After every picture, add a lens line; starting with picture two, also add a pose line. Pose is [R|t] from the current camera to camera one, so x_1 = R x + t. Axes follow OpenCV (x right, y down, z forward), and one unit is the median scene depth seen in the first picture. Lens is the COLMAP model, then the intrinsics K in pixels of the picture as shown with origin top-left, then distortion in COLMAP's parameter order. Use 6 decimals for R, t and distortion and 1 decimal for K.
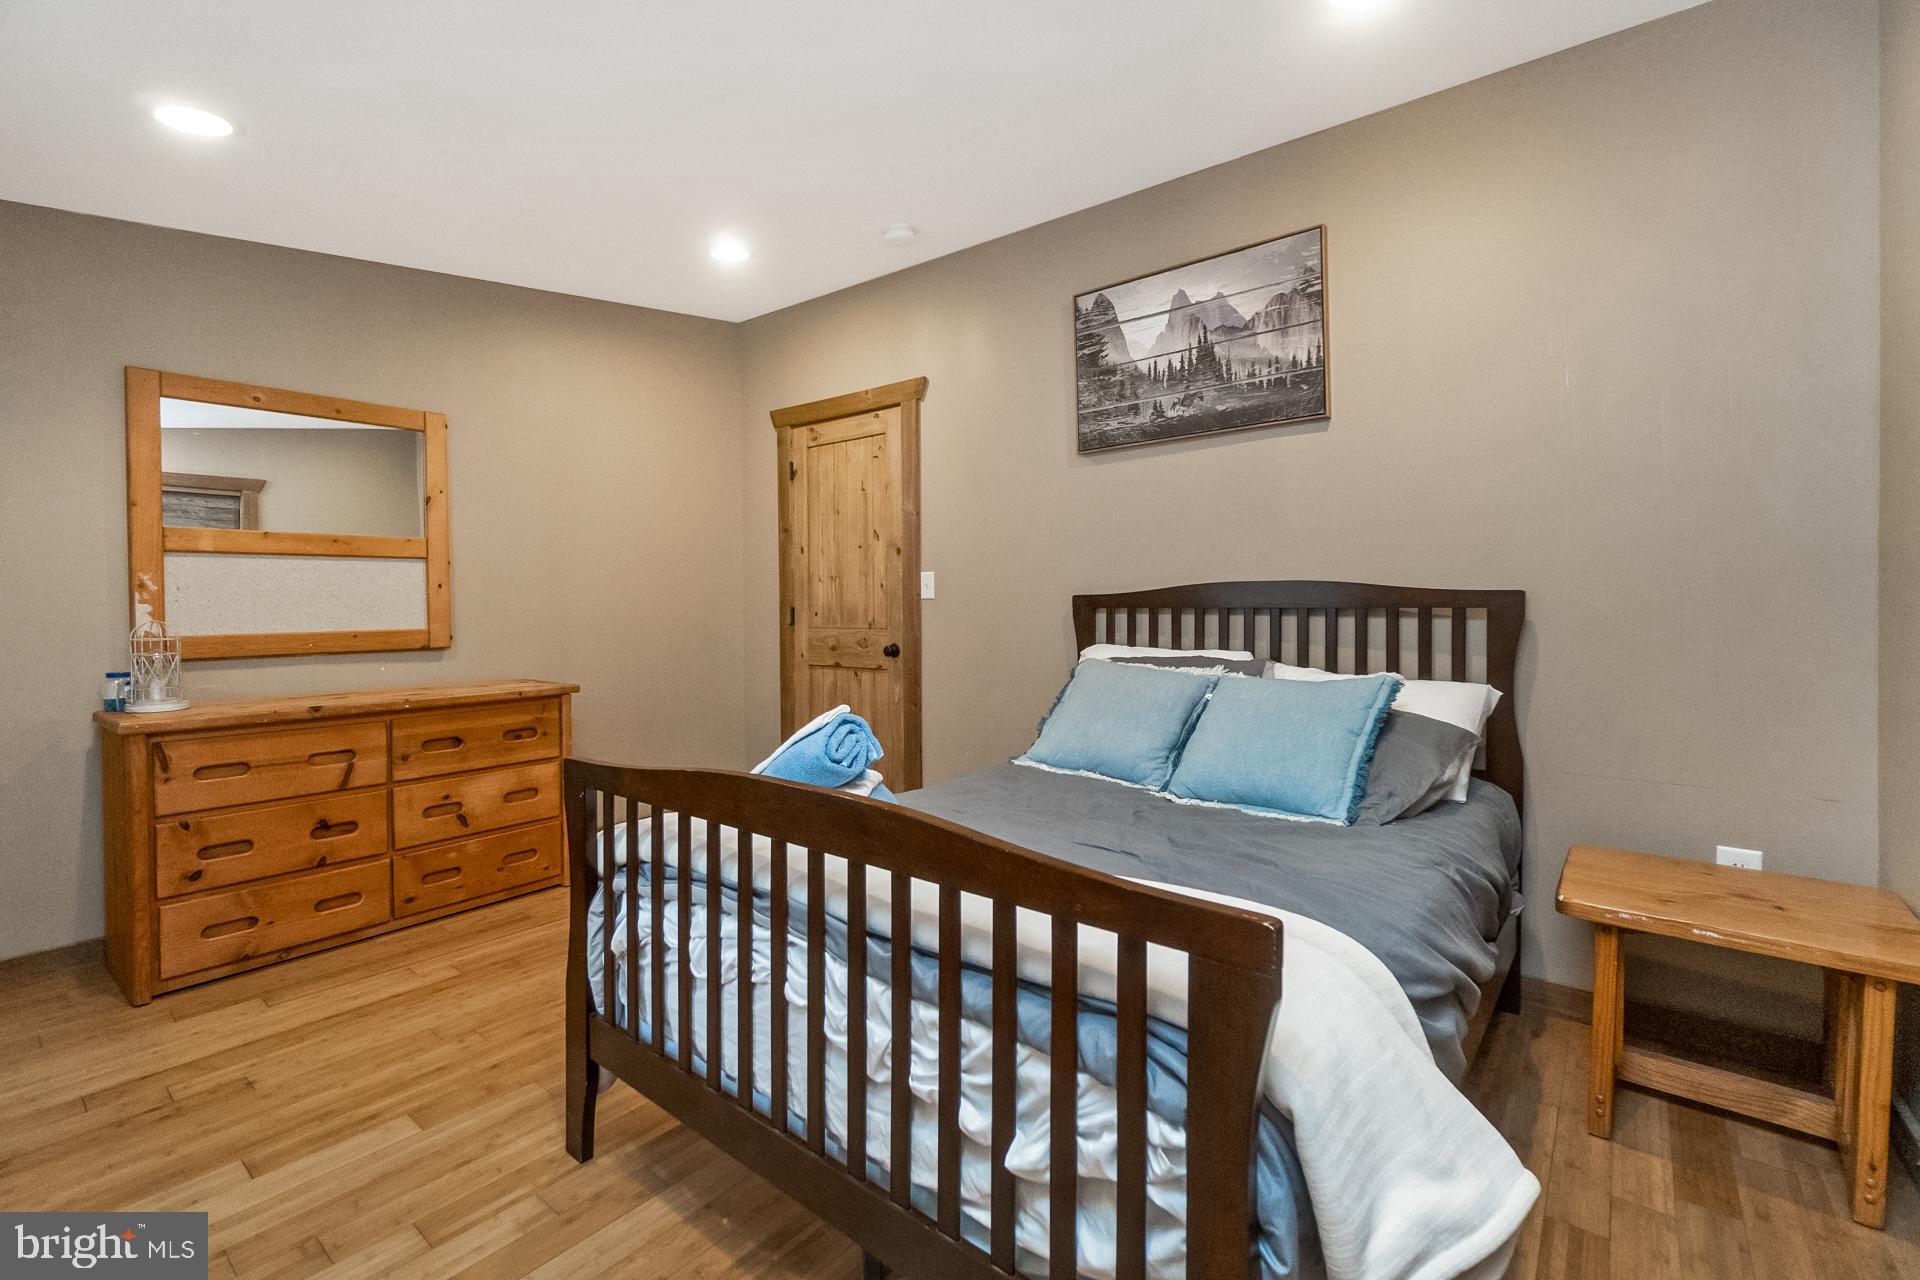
lens RADIAL K [[846.8, 0, 956.6], [0, 846.8, 623.7], [0, 0, 1]] dist [-0.010224, 0.002795]
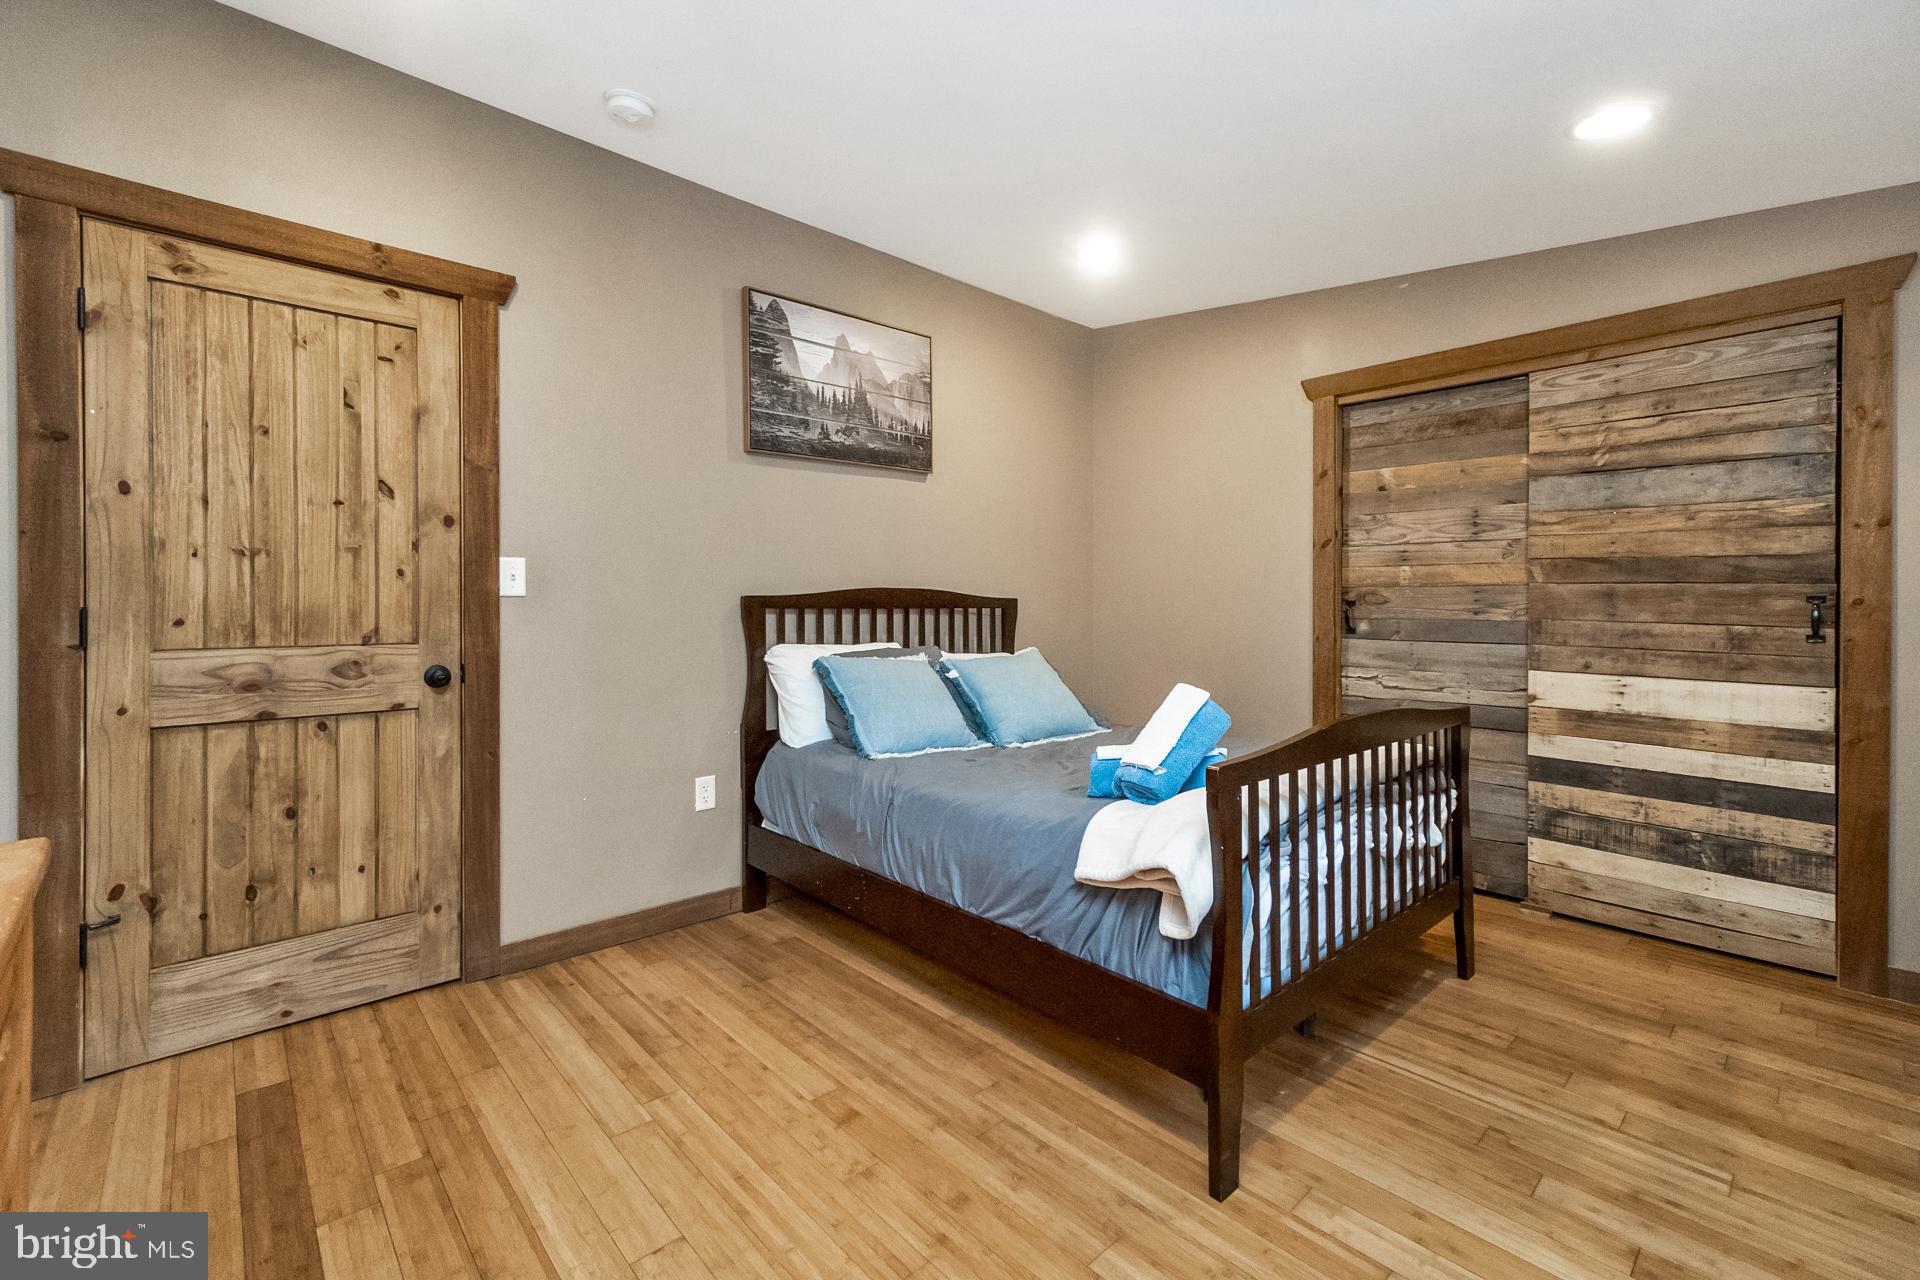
lens RADIAL K [[846.8, 0, 938.2], [0, 846.8, 613.2], [0, 0, 1]] dist [-0.010224, 0.002795]
pose [[0.132244, -0.005238, 0.991203, -0.821471], [0.022502, 0.999744, 0.002281, -0.011652], [-0.990962, 0.022002, 0.132328, 0.685569]]
